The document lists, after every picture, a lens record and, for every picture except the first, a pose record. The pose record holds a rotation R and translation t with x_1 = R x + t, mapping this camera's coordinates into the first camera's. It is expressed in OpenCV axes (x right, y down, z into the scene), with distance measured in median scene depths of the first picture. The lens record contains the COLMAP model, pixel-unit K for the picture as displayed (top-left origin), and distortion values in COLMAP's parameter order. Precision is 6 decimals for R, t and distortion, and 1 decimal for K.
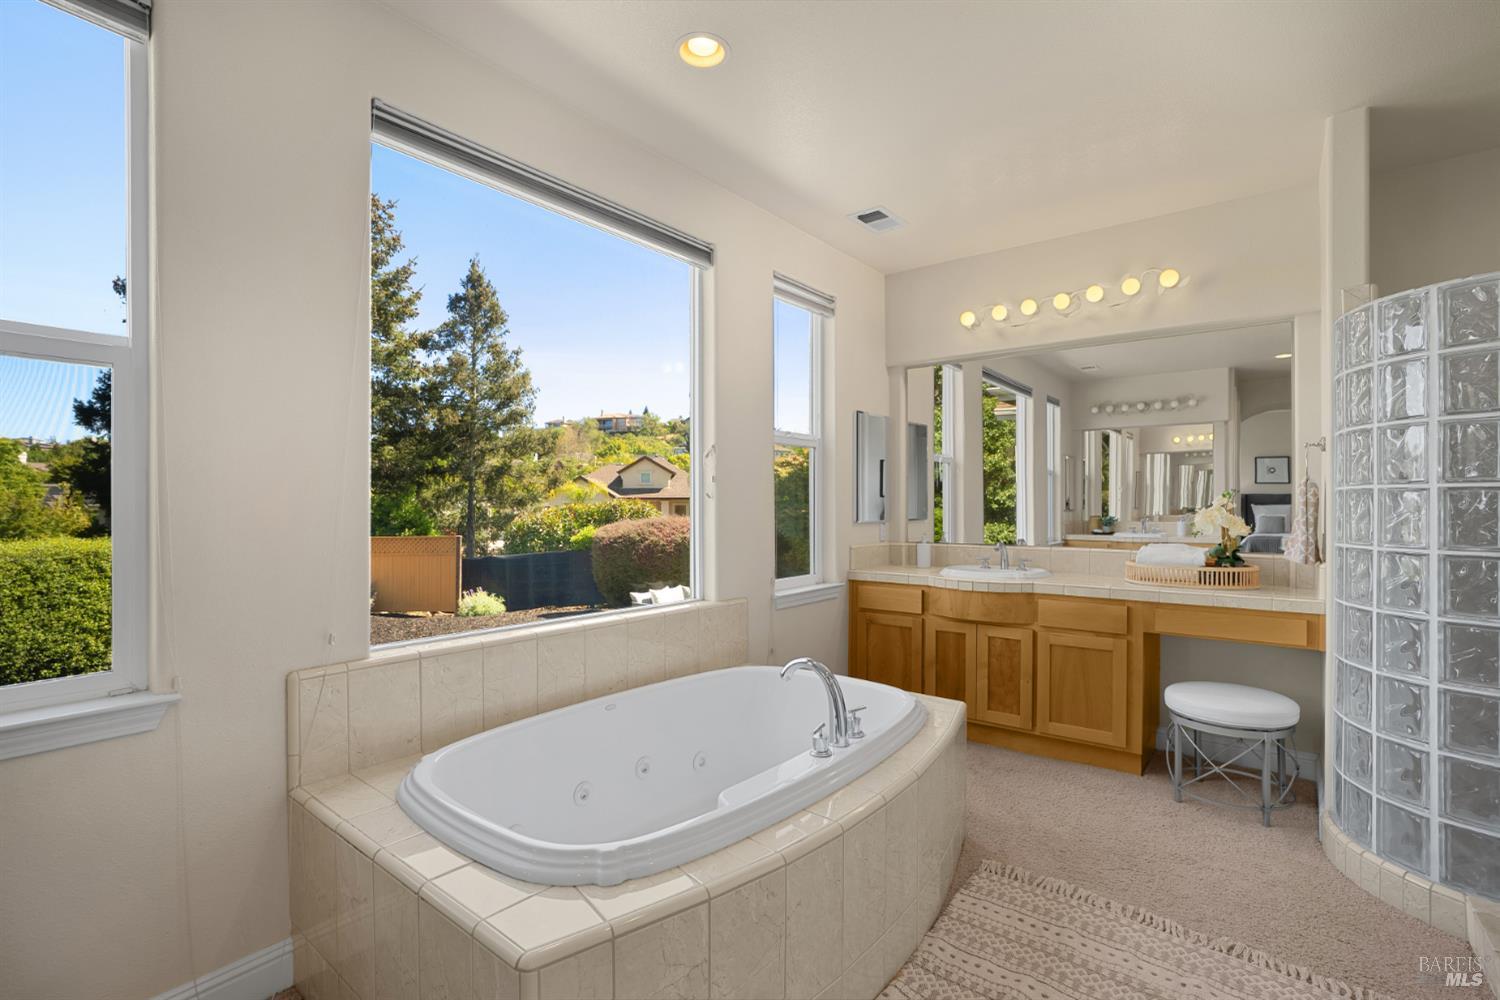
lens RADIAL K [[687.1, 0, 753.9], [0, 687.1, 497.9], [0, 0, 1]] dist [-0.074900, 0.022371]
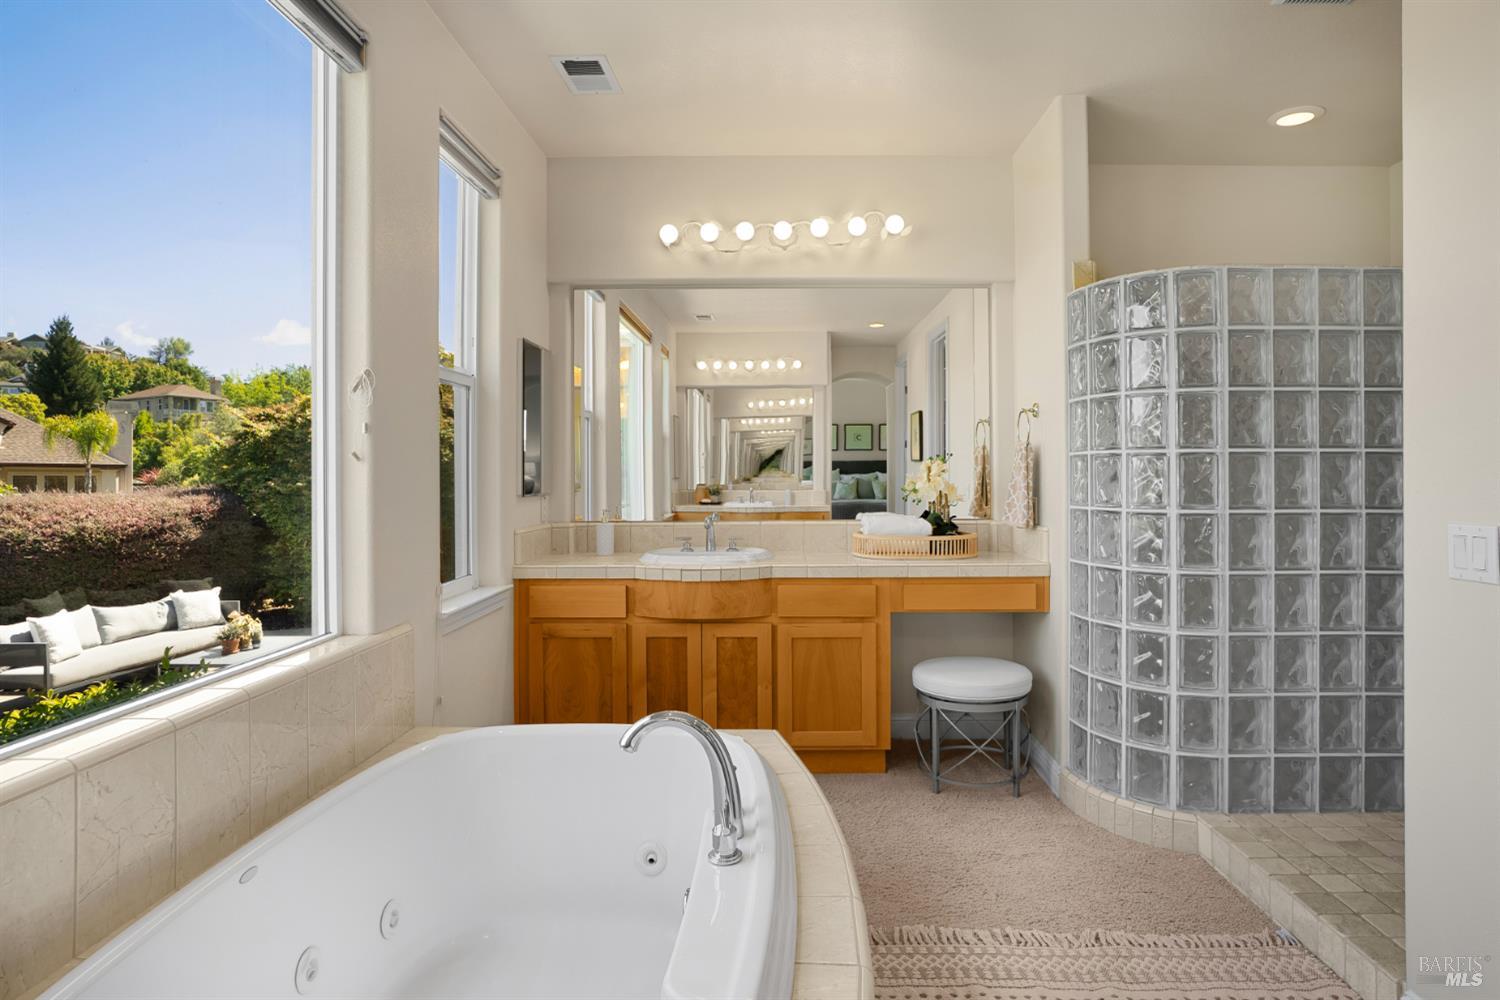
lens RADIAL K [[805.7, 0, 752.4], [0, 805.7, 462.8], [0, 0, 1]] dist [-0.054995, 0.000293]
pose [[0.779768, 0.003133, 0.626061, -0.216563], [-0.000982, 0.999992, -0.003781, 0.004373], [-0.626068, 0.002333, 0.779765, 0.253900]]
